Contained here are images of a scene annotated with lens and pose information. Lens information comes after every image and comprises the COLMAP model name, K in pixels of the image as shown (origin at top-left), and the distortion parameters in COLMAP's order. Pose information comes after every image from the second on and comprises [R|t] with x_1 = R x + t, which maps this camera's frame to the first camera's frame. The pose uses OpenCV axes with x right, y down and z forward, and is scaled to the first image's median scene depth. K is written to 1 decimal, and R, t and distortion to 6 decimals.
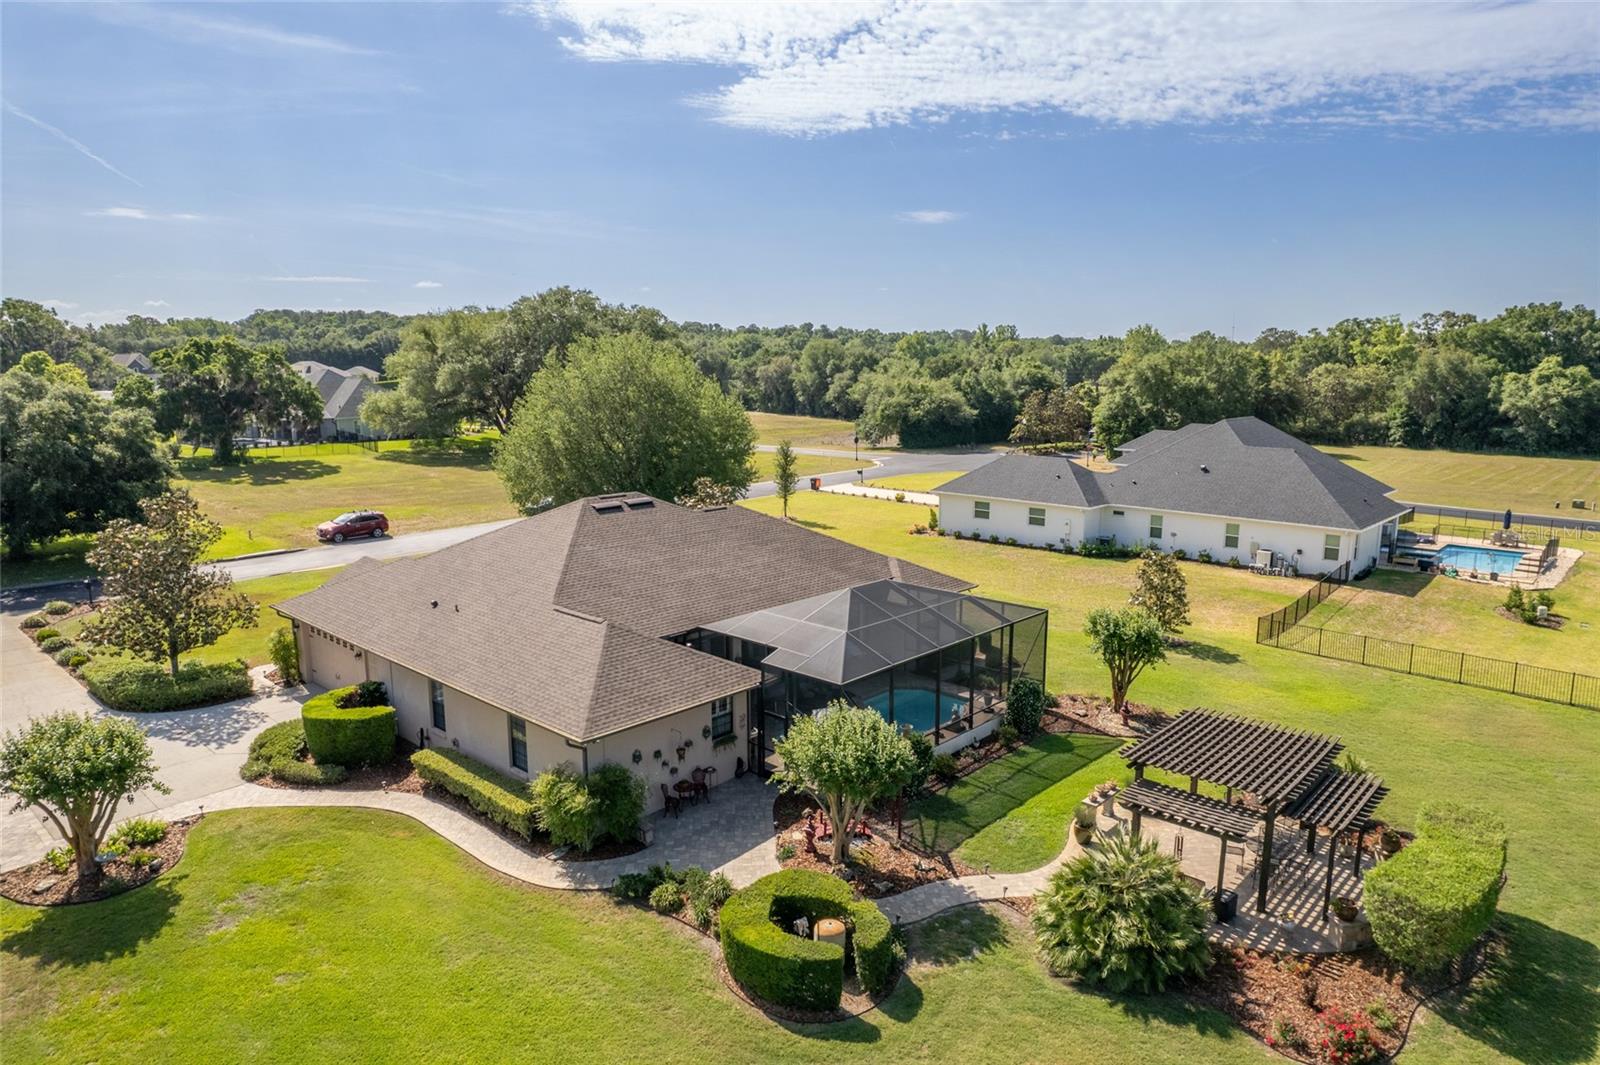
lens RADIAL K [[1026.8, 0, 800.0], [0, 1026.8, 532.5], [0, 0, 1]] dist [-0.084038, 0.071636]
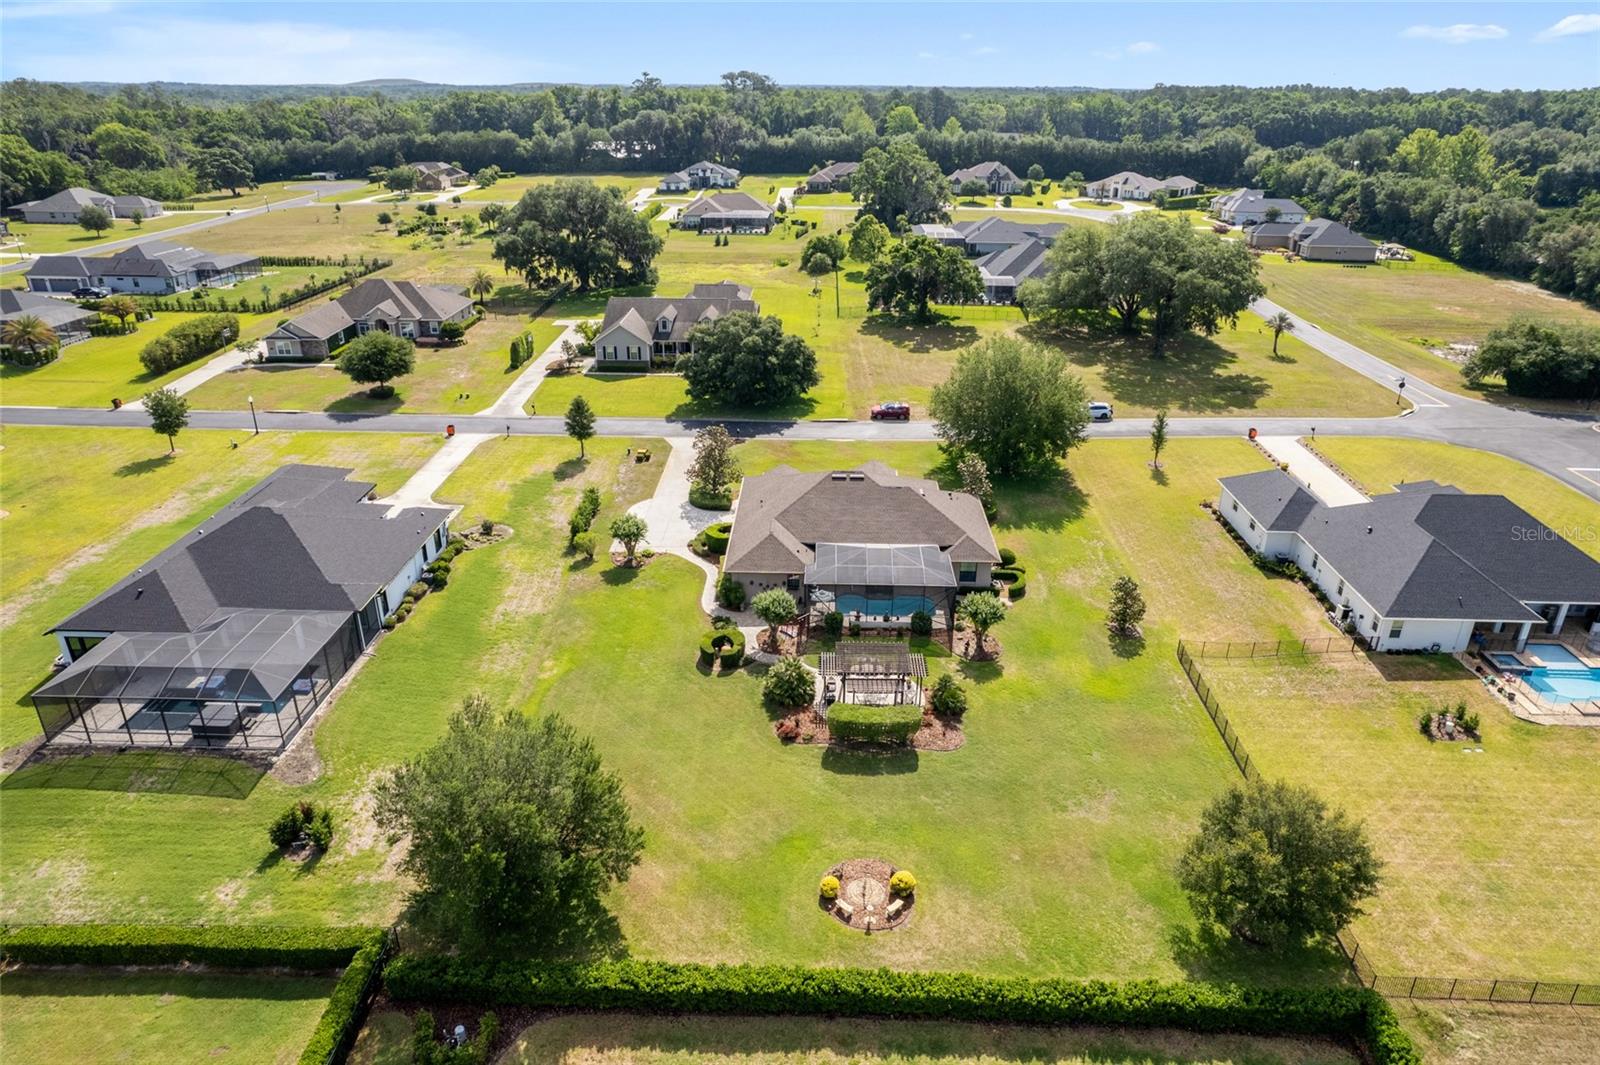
lens RADIAL K [[1026.8, 0, 800.0], [0, 1026.8, 532.5], [0, 0, 1]] dist [-0.084038, 0.071636]
pose [[0.653685, 0.311251, -0.689796, 0.829927], [-0.131389, 0.944339, 0.301596, -0.355904], [0.745274, -0.106517, 0.658195, -0.350987]]
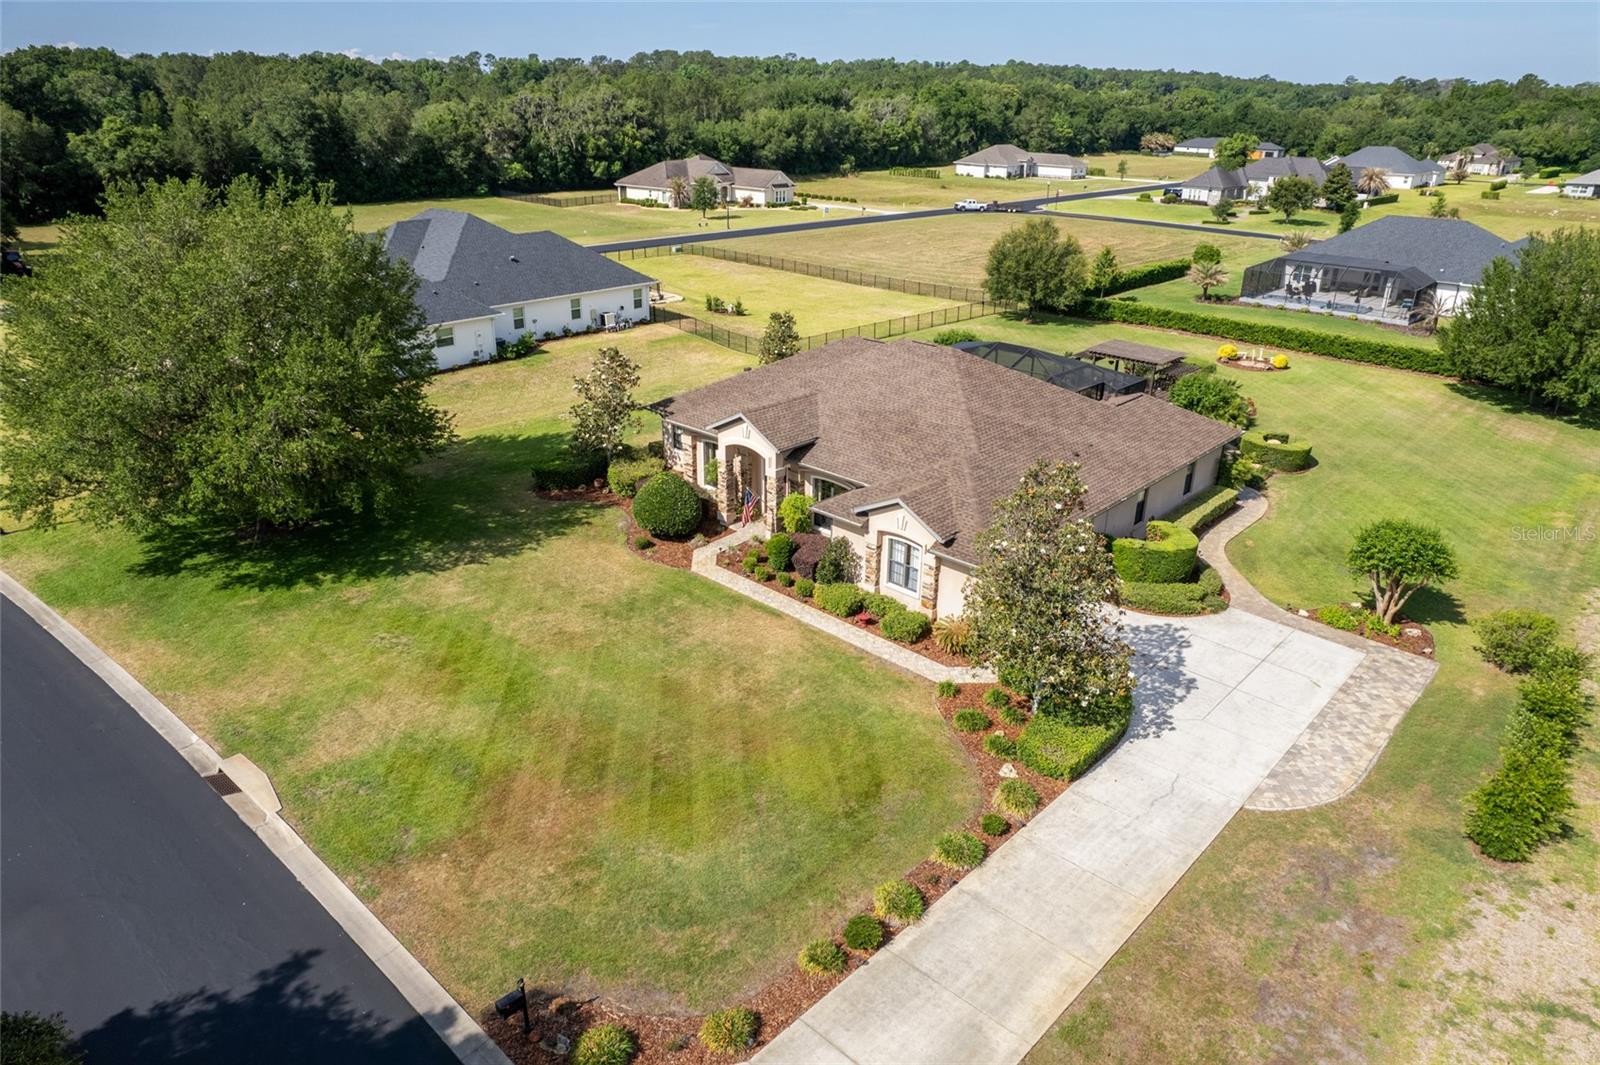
lens RADIAL K [[1026.8, 0, 800.0], [0, 1026.8, 532.5], [0, 0, 1]] dist [-0.084038, 0.071636]
pose [[0.014695, -0.401371, 0.915798, -0.780556], [0.149792, 0.906444, 0.394868, -0.192753], [-0.988608, 0.131376, 0.073443, 0.673425]]
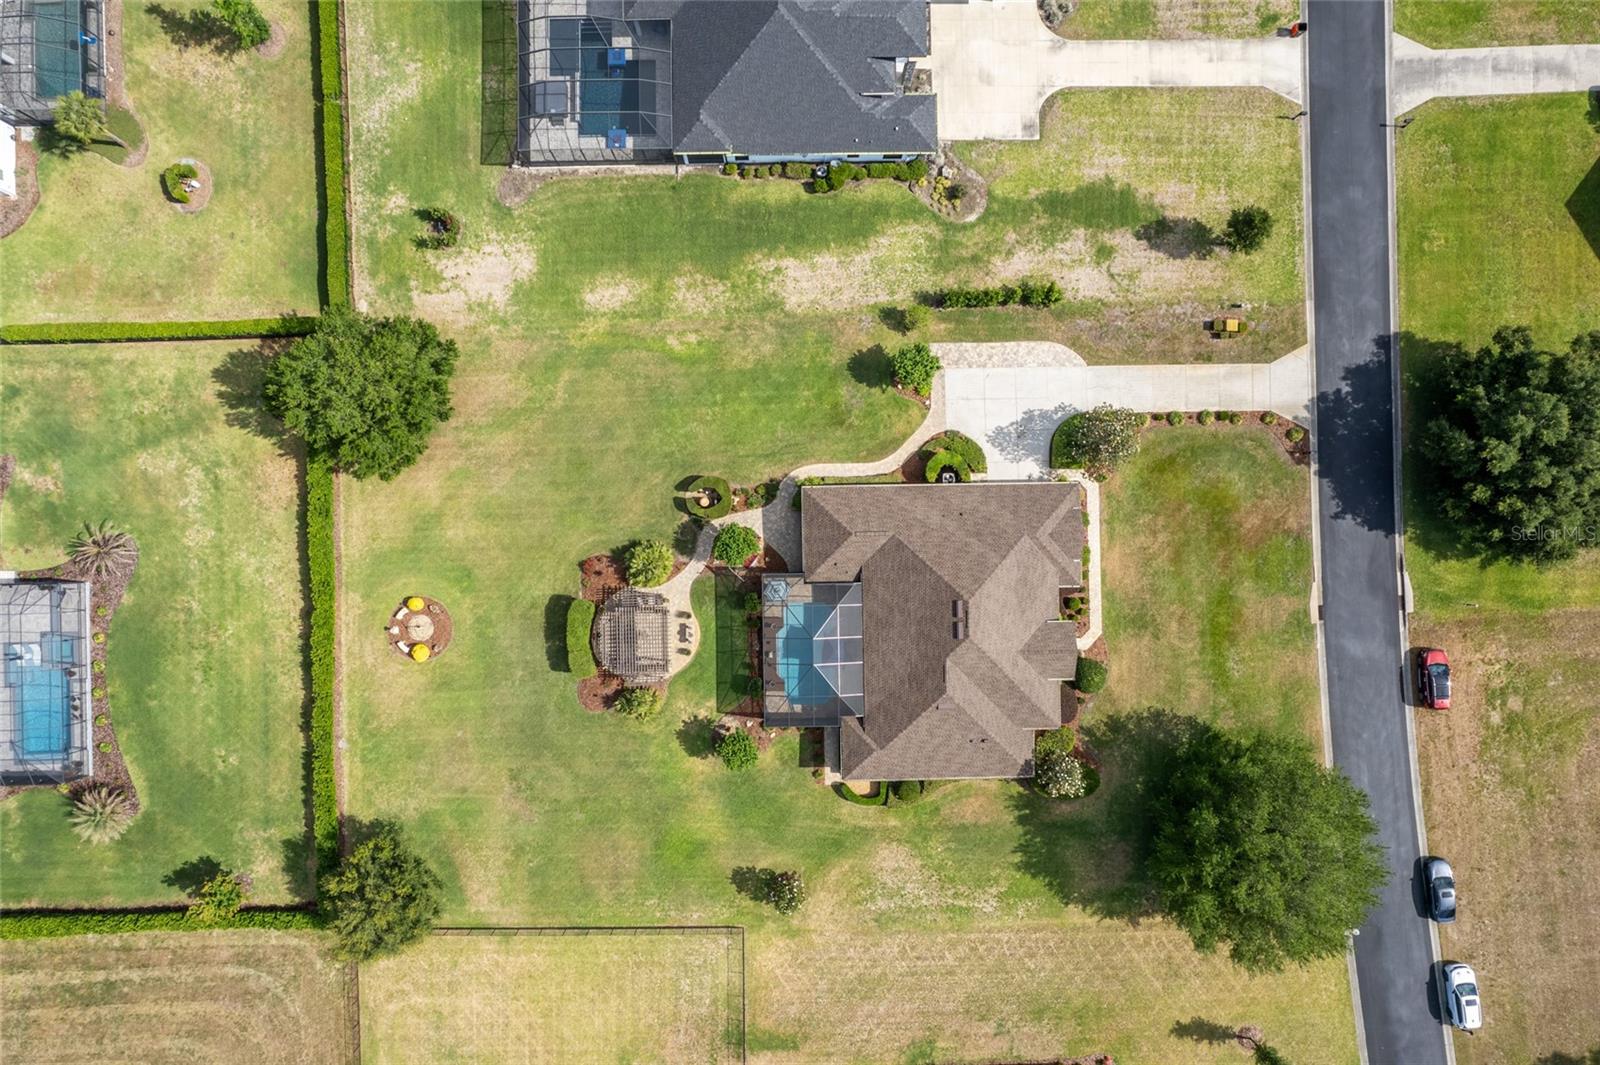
lens RADIAL K [[1026.8, 0, 800.0], [0, 1026.8, 532.5], [0, 0, 1]] dist [-0.084038, 0.071636]
pose [[-0.725998, 0.687593, -0.011913, -0.032181], [-0.123795, -0.113630, 0.985780, -1.109108], [0.676463, 0.717149, 0.167616, 0.237717]]
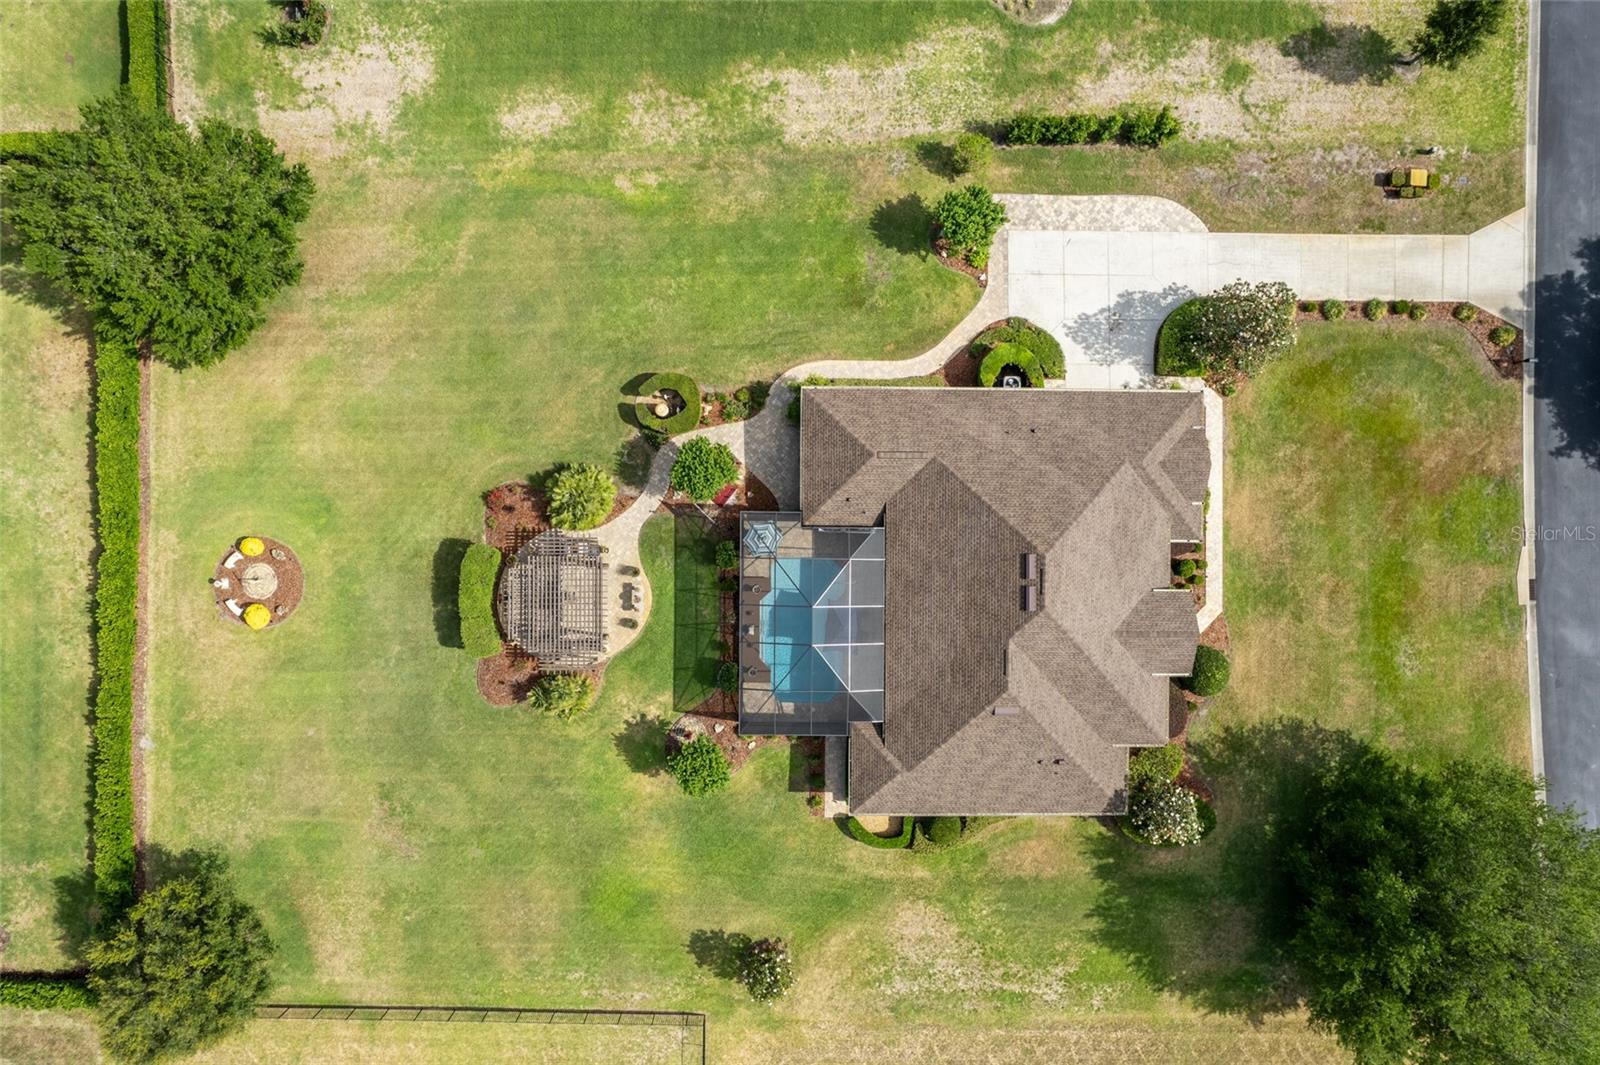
lens RADIAL K [[1026.8, 0, 800.0], [0, 1026.8, 532.5], [0, 0, 1]] dist [-0.084038, 0.071636]
pose [[-0.741658, 0.670753, -0.005886, -0.000591], [-0.119714, -0.123725, 0.985069, -0.749876], [0.660009, 0.731289, 0.172060, 0.344467]]
